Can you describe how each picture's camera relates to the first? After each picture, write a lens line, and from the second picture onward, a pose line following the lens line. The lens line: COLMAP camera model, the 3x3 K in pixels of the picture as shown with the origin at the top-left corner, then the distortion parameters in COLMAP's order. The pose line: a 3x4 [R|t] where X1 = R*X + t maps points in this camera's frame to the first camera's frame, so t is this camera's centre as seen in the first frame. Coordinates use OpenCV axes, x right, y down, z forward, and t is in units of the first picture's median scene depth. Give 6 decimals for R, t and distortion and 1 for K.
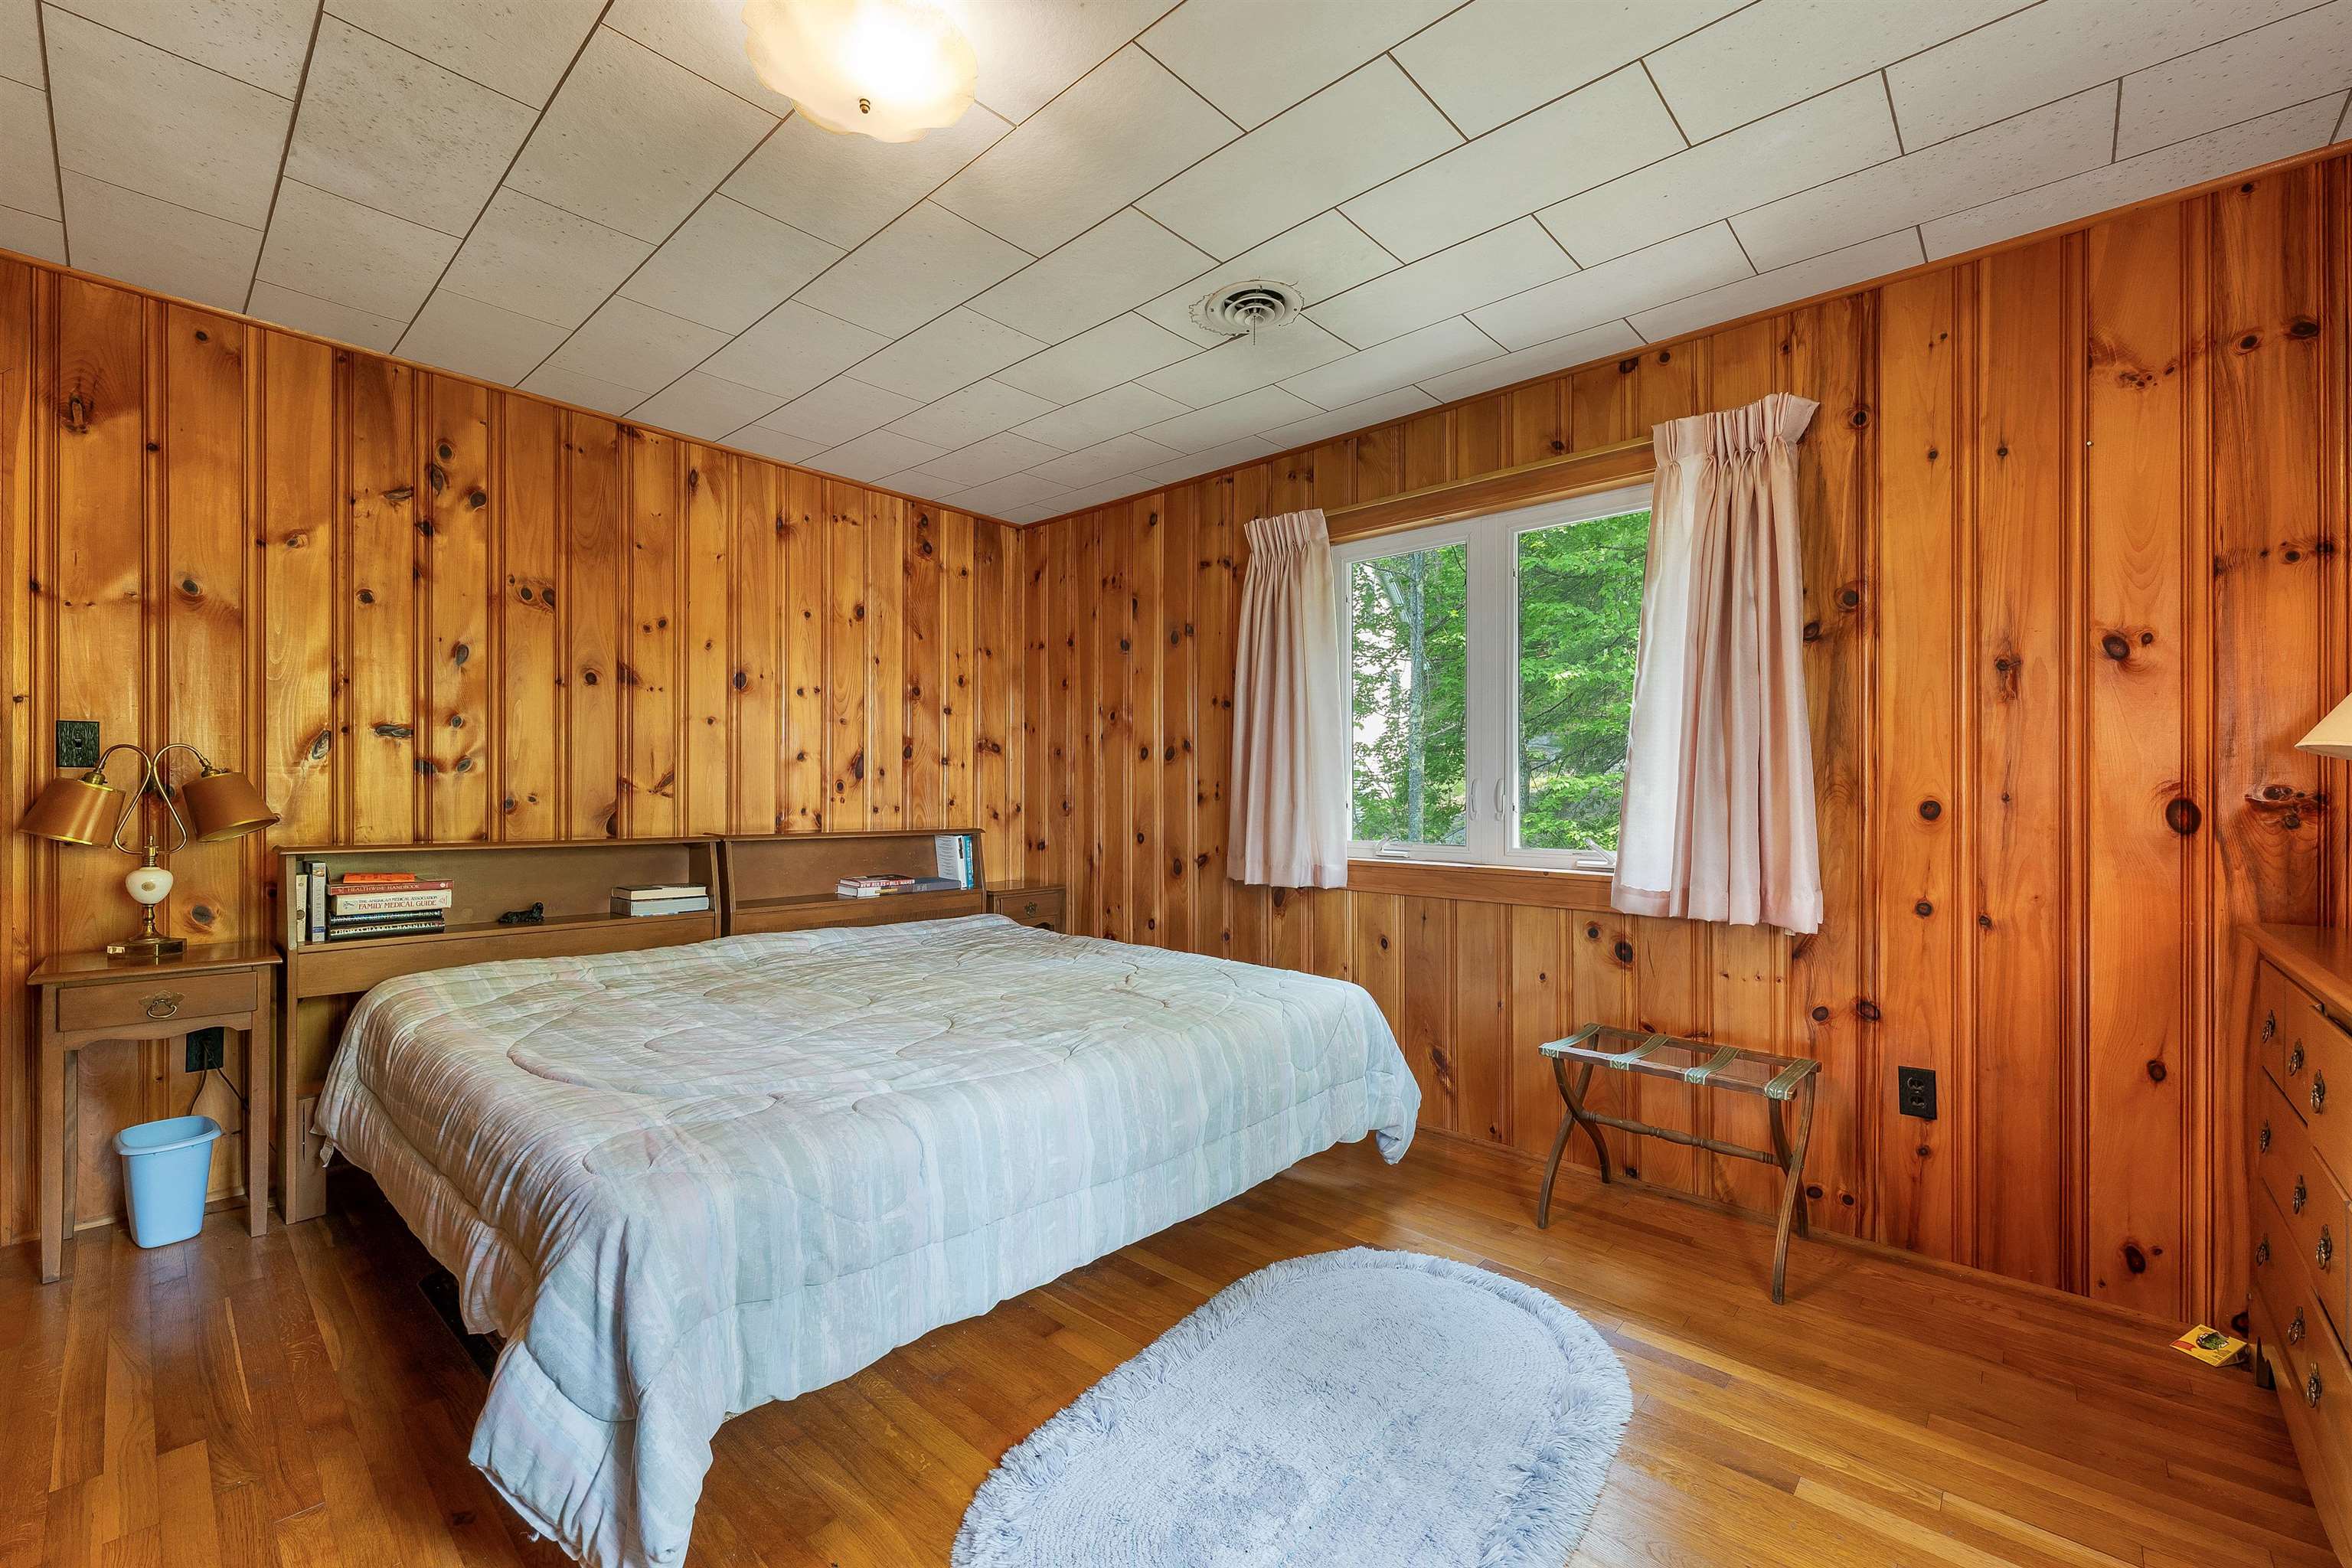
lens RADIAL K [[972.2, 0, 1178.6], [0, 972.2, 791.2], [0, 0, 1]] dist [0.000241, 0.000229]
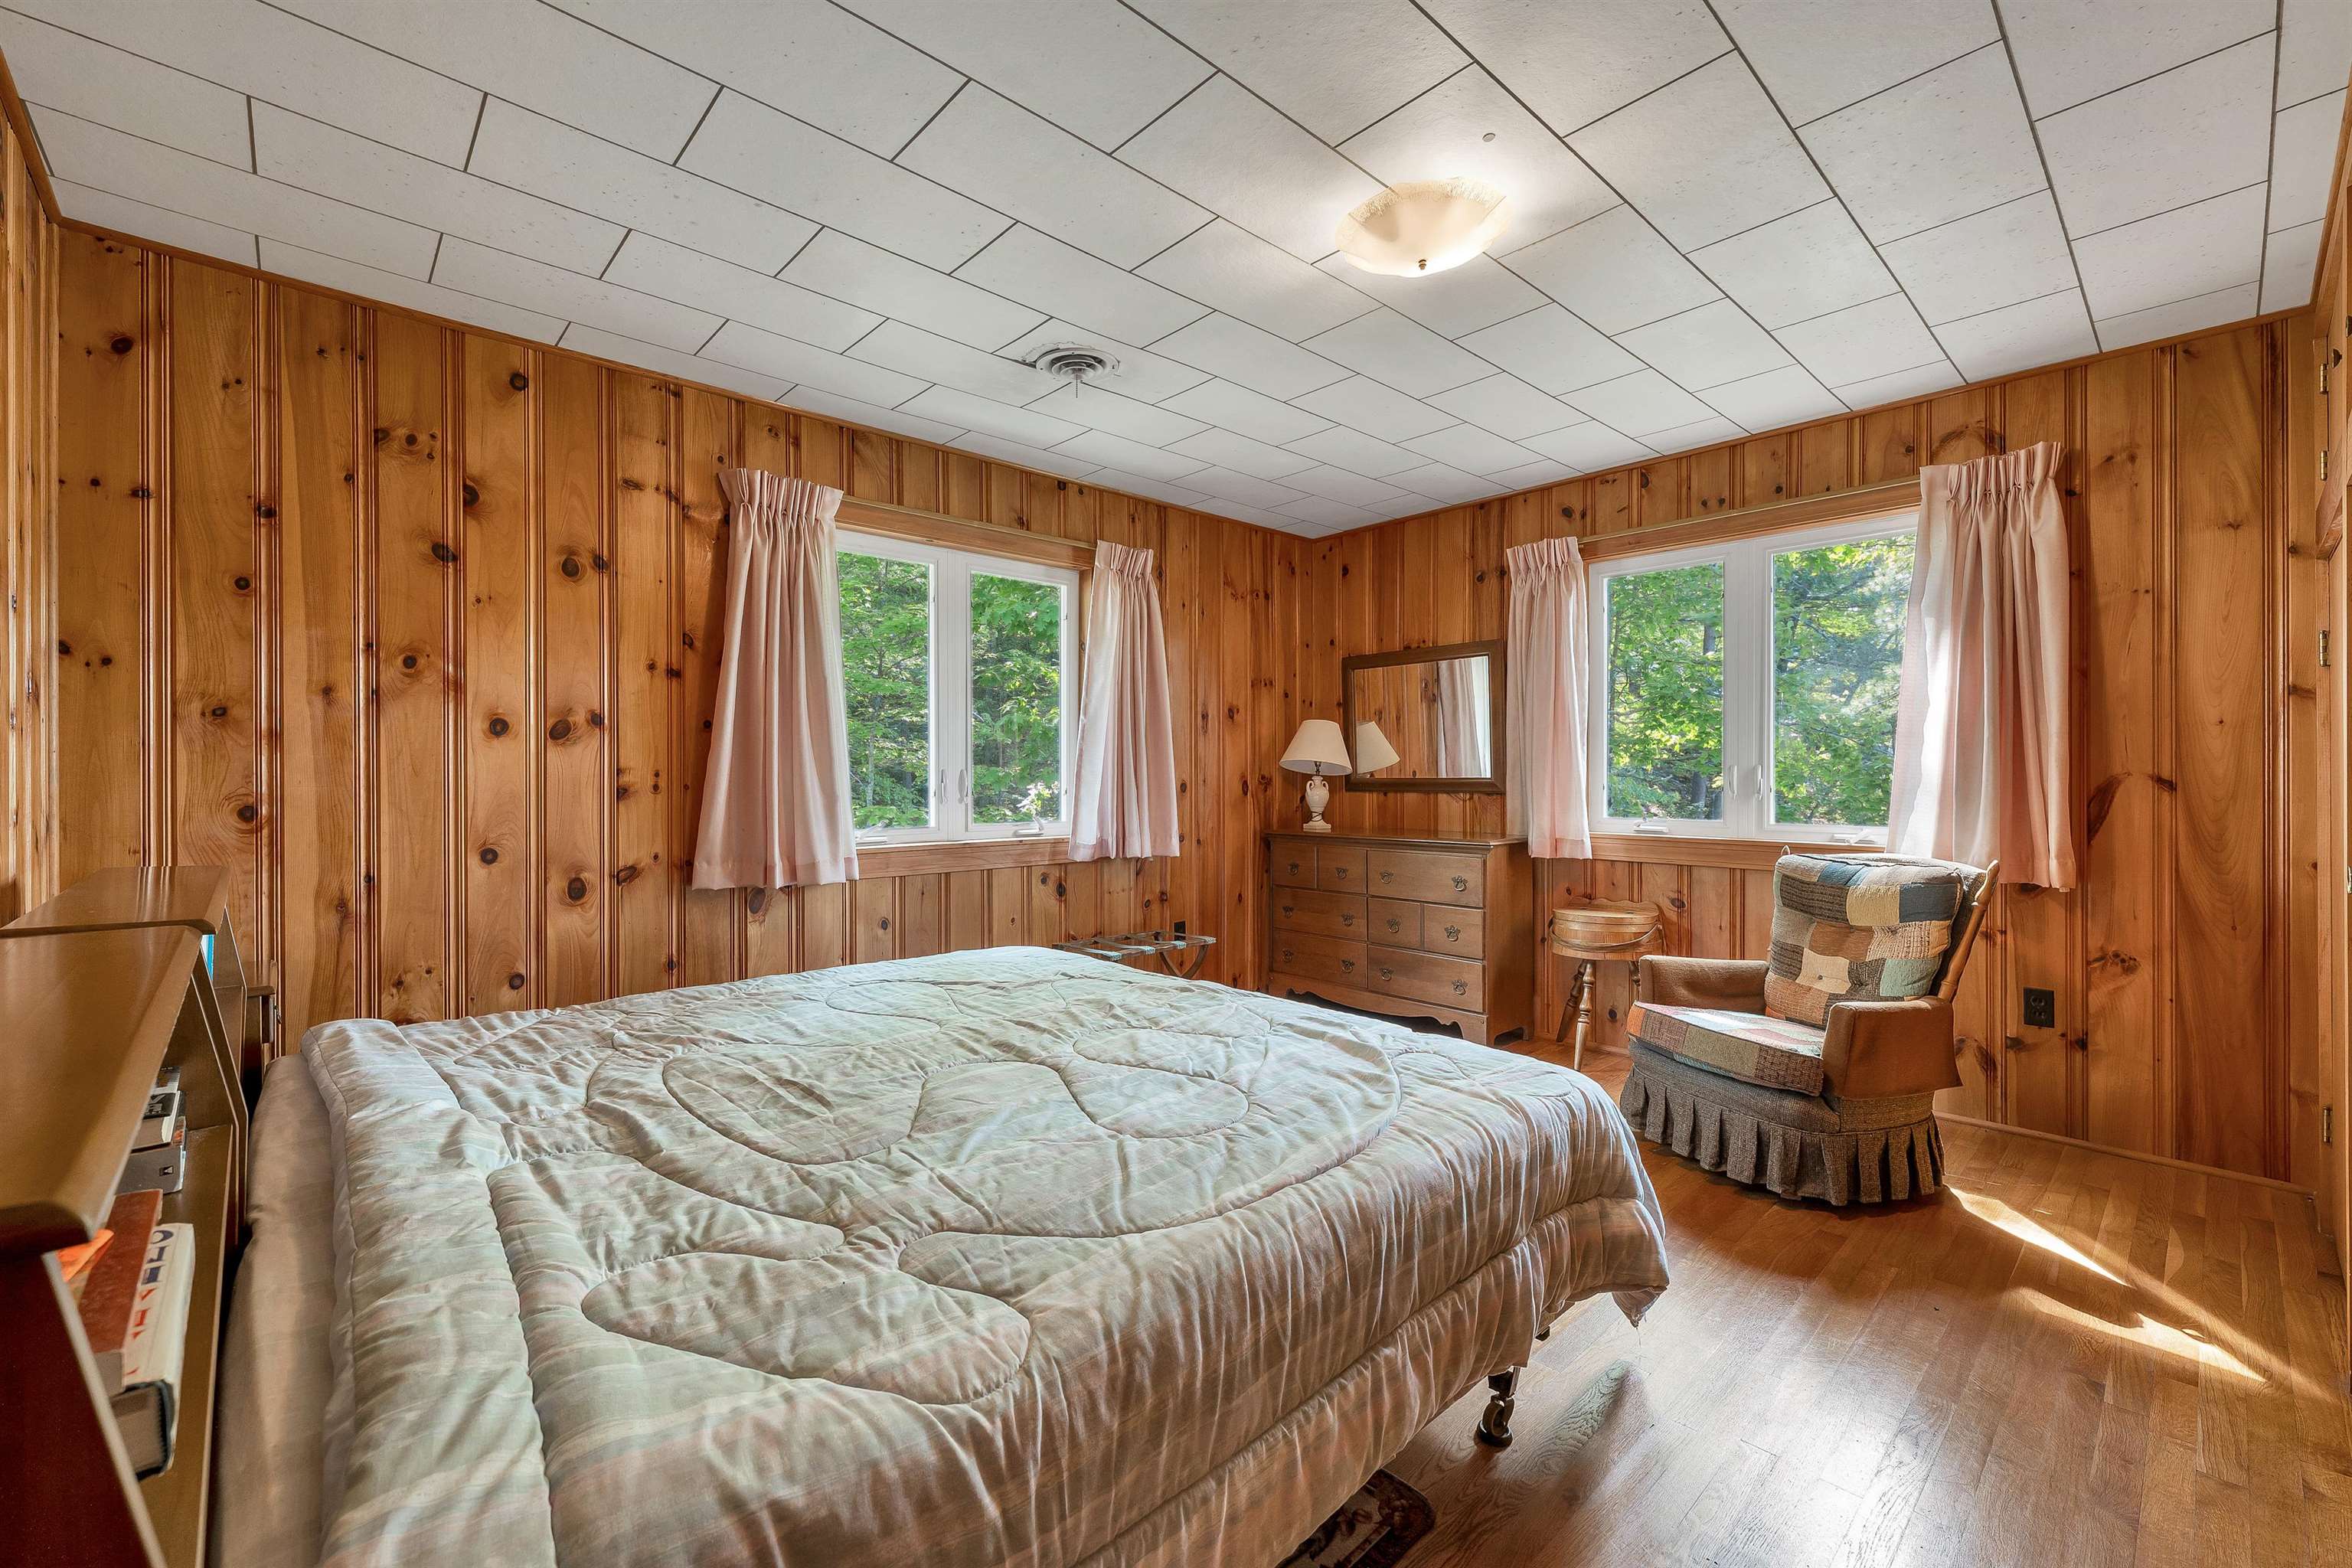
lens RADIAL K [[972.2, 0, 1178.8], [0, 972.2, 773.9], [0, 0, 1]] dist [0.000241, 0.000229]
pose [[0.077025, -0.001228, 0.997028, -0.978382], [0.004686, 0.999989, 0.000869, -0.007284], [-0.997018, 0.004605, 0.077030, 0.720500]]
